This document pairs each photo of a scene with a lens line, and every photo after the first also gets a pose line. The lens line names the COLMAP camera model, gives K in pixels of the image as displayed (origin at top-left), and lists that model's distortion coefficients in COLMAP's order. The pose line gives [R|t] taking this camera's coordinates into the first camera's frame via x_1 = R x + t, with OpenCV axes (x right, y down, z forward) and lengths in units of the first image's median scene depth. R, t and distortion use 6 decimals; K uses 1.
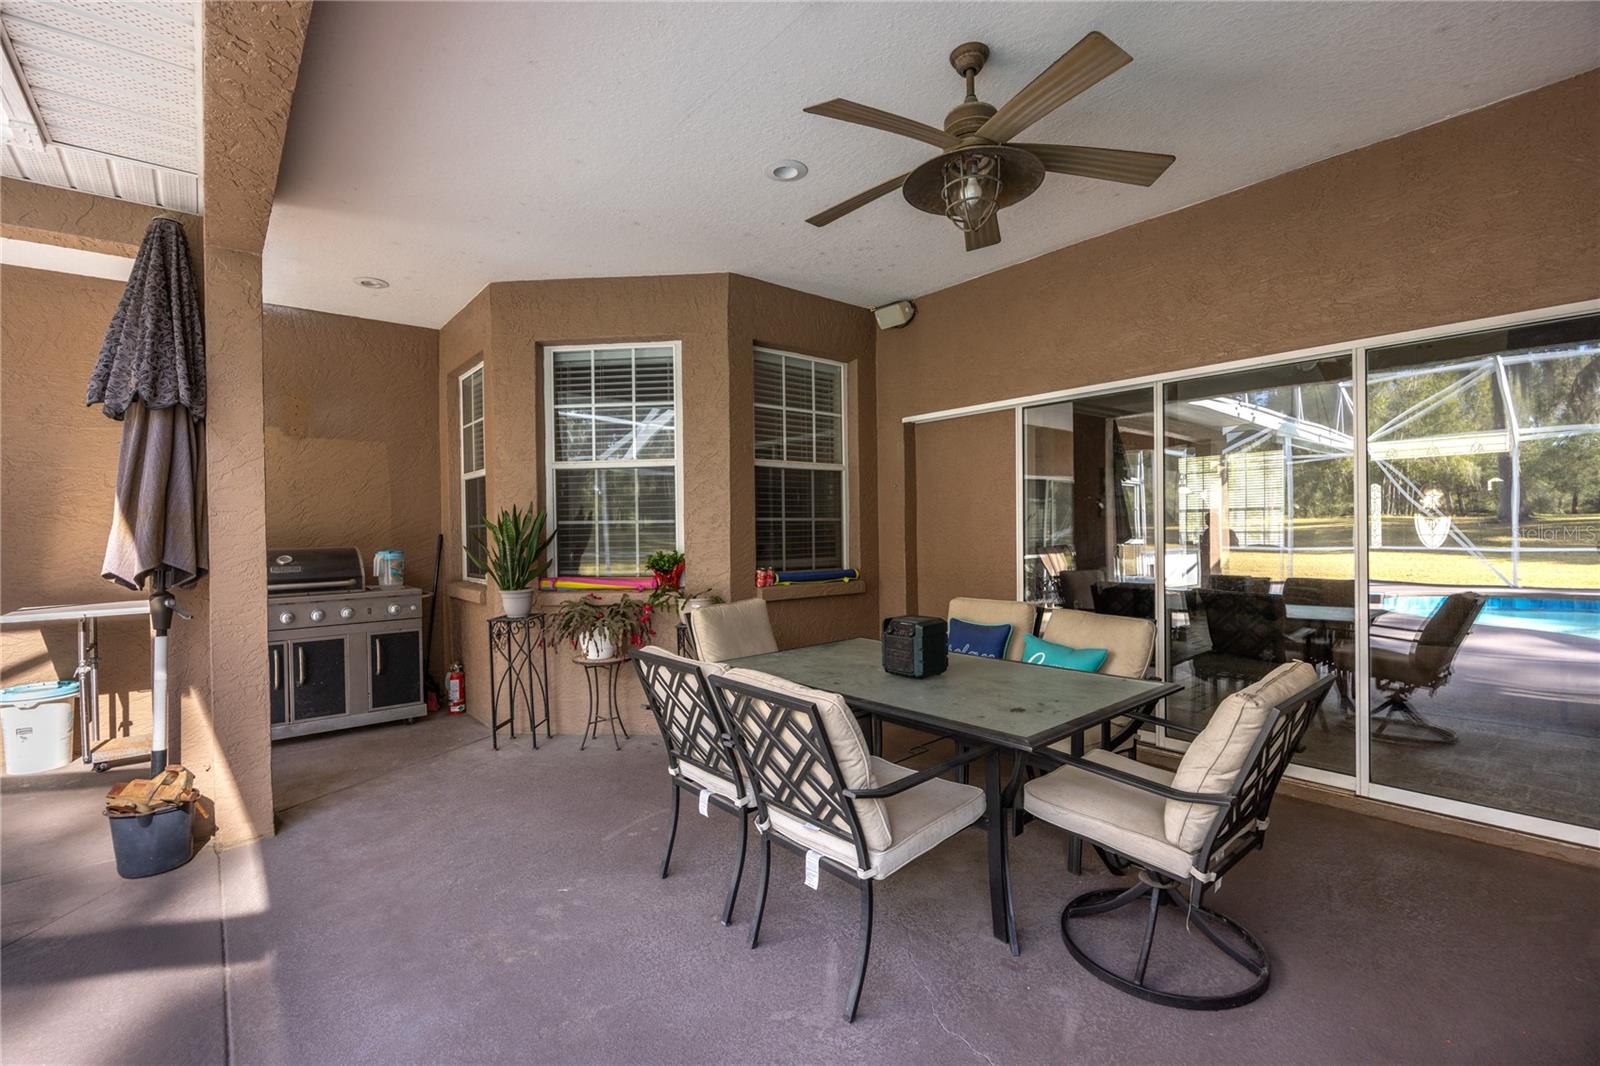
lens RADIAL K [[705.3, 0, 800.0], [0, 705.3, 533.0], [0, 0, 1]] dist [-0.000432, -0.000044]
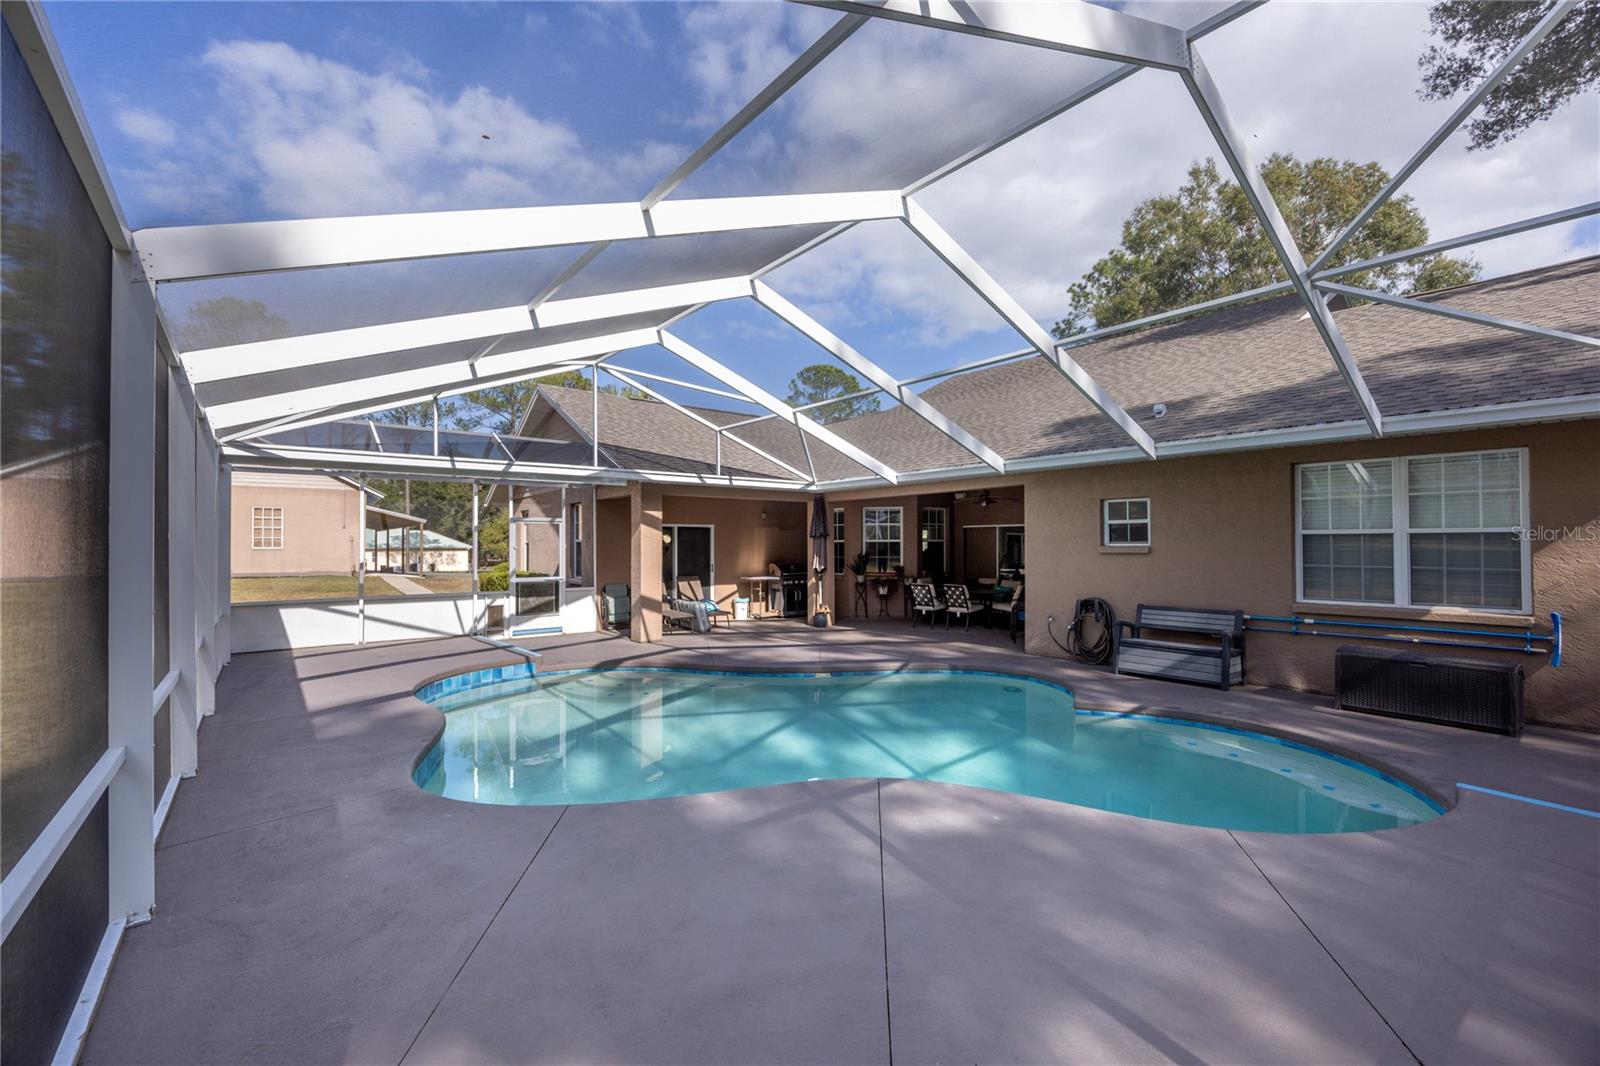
lens RADIAL K [[681.6, 0, 800.0], [0, 681.6, 533.0], [0, 0, 1]] dist [0.001821, 0.000254]
pose [[0.999531, 0.012196, -0.028102, -0.633883], [-0.012859, 0.999641, -0.023520, -0.053761], [0.027805, 0.023871, 0.999328, -2.651275]]
